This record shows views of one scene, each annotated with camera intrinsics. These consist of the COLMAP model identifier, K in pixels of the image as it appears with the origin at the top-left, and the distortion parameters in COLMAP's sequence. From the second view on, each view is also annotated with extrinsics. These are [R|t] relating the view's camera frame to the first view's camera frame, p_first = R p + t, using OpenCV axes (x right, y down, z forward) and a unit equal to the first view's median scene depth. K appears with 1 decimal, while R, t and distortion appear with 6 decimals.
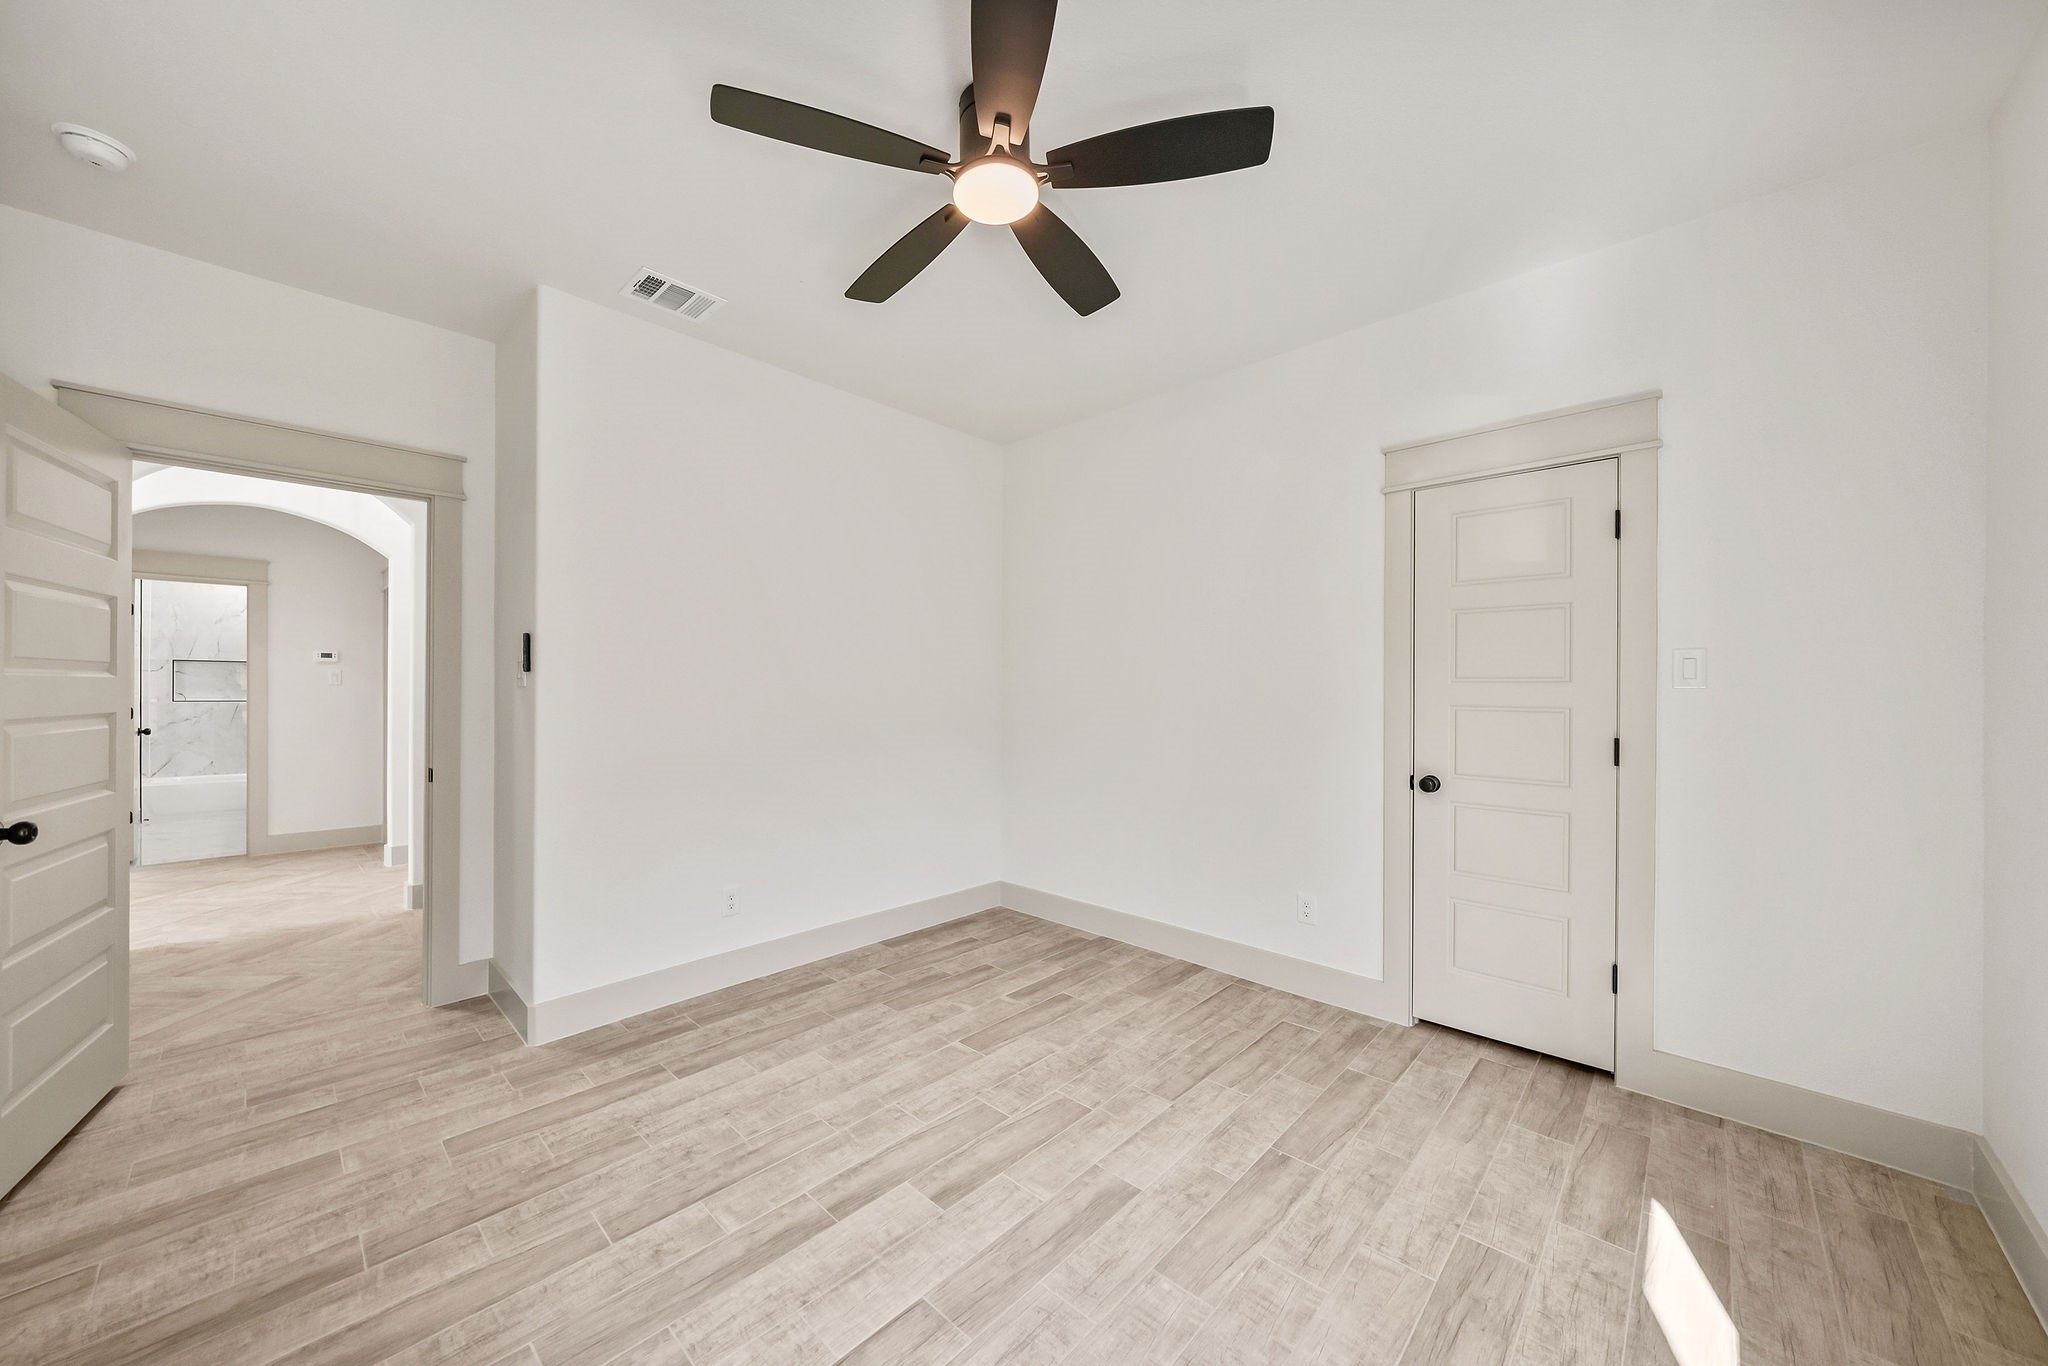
lens RADIAL K [[736.6, 0, 1021.7], [0, 736.6, 690.8], [0, 0, 1]] dist [-0.001068, -0.000111]
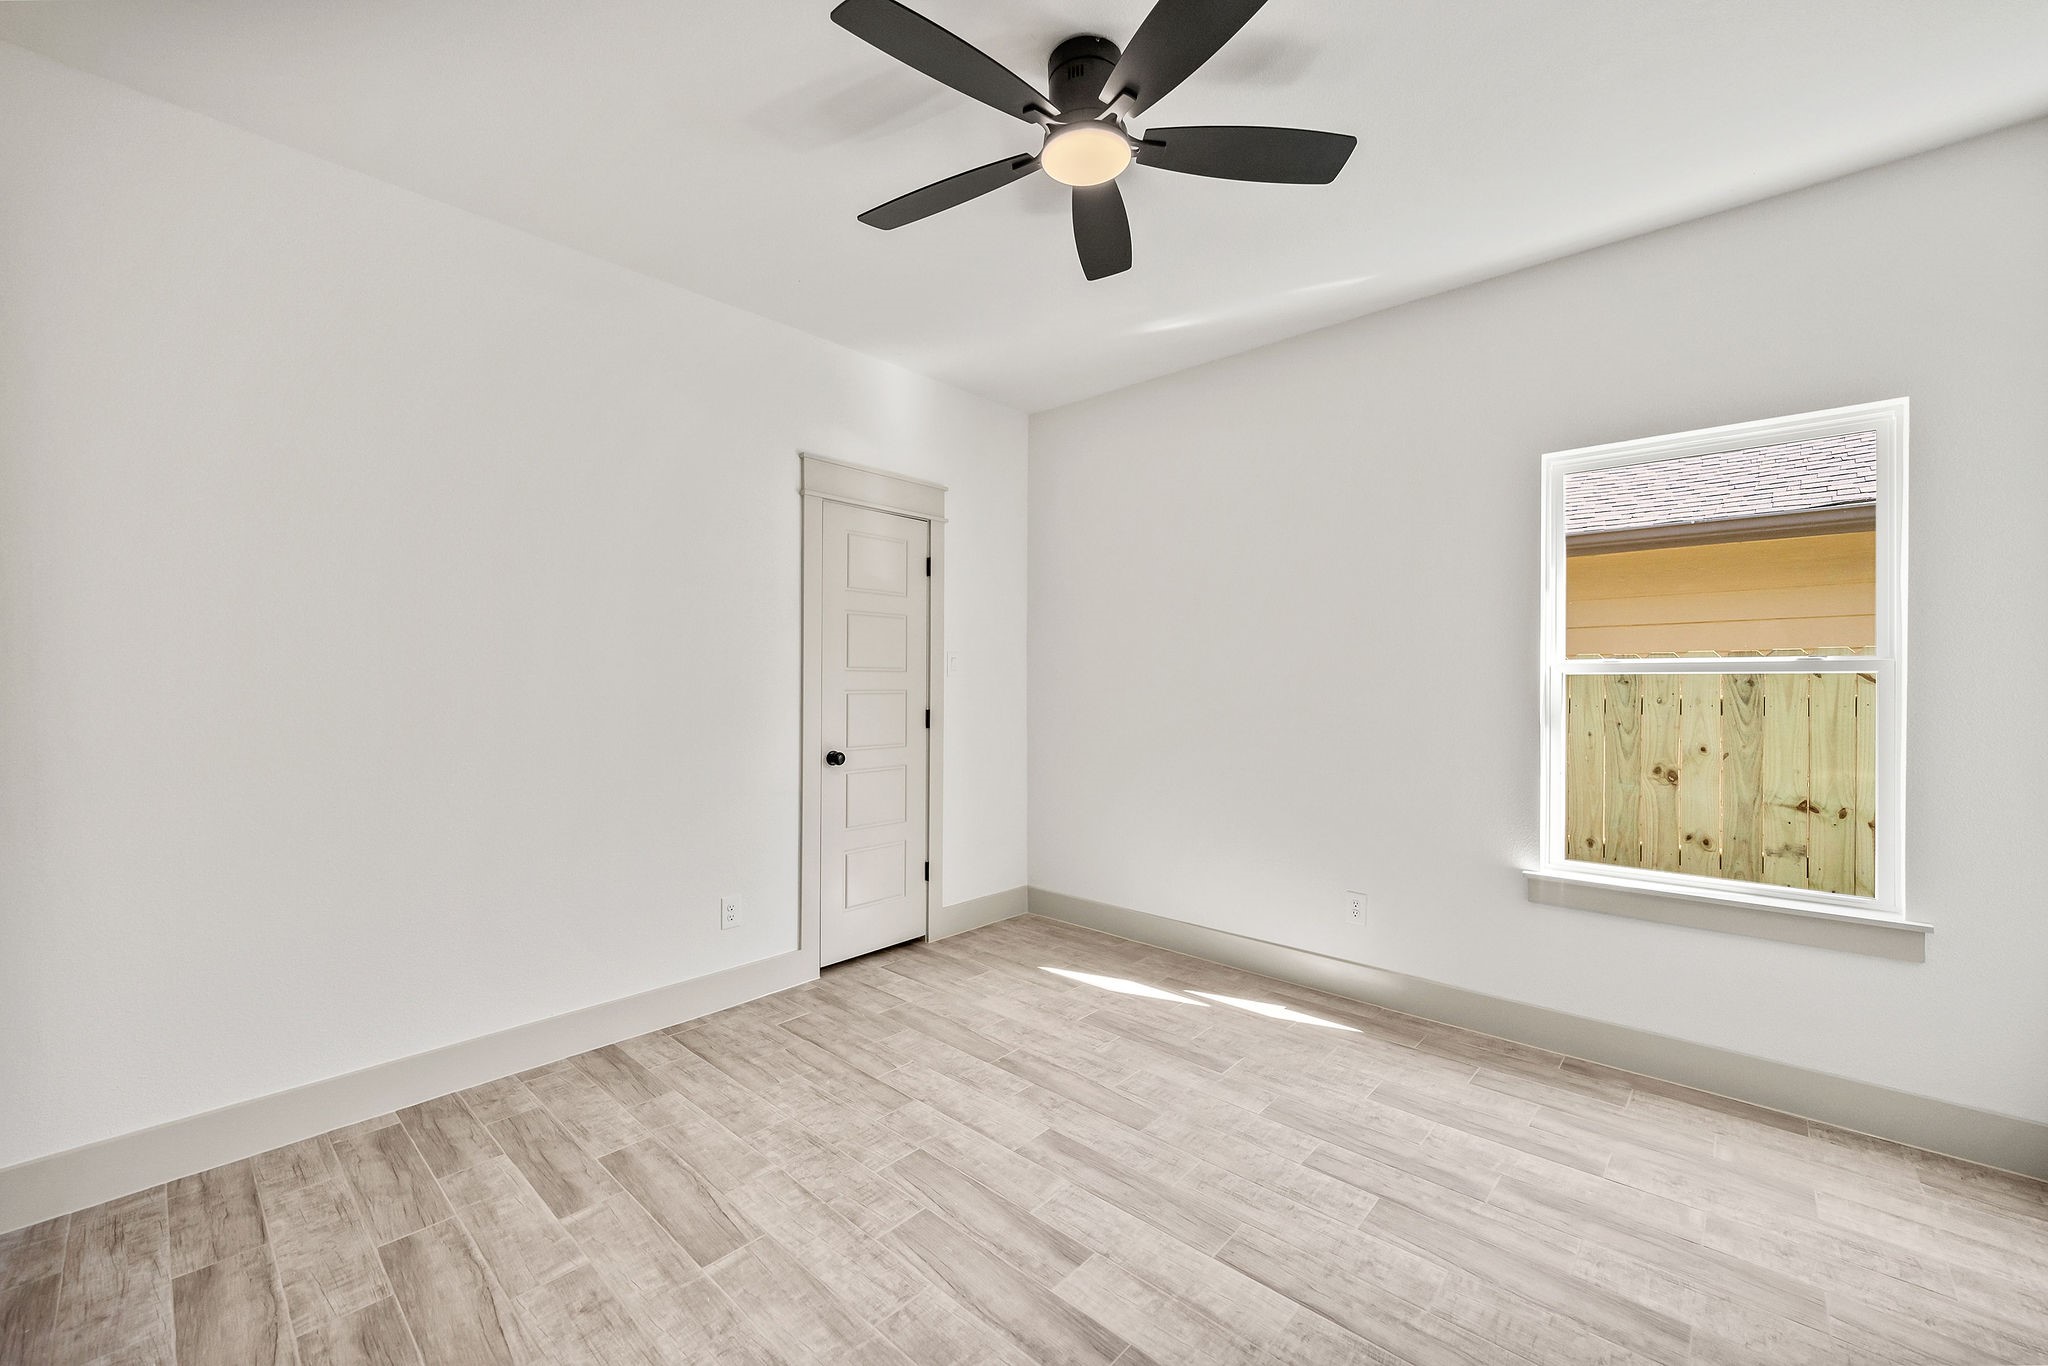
lens RADIAL K [[804.4, 0, 1026.0], [0, 804.4, 676.6], [0, 0, 1]] dist [-0.000126, -0.001955]
pose [[-0.018956, -0.001823, 0.999819, -0.779931], [0.002440, 0.999995, 0.001869, -0.004189], [-0.999817, 0.002475, -0.018952, 0.786908]]
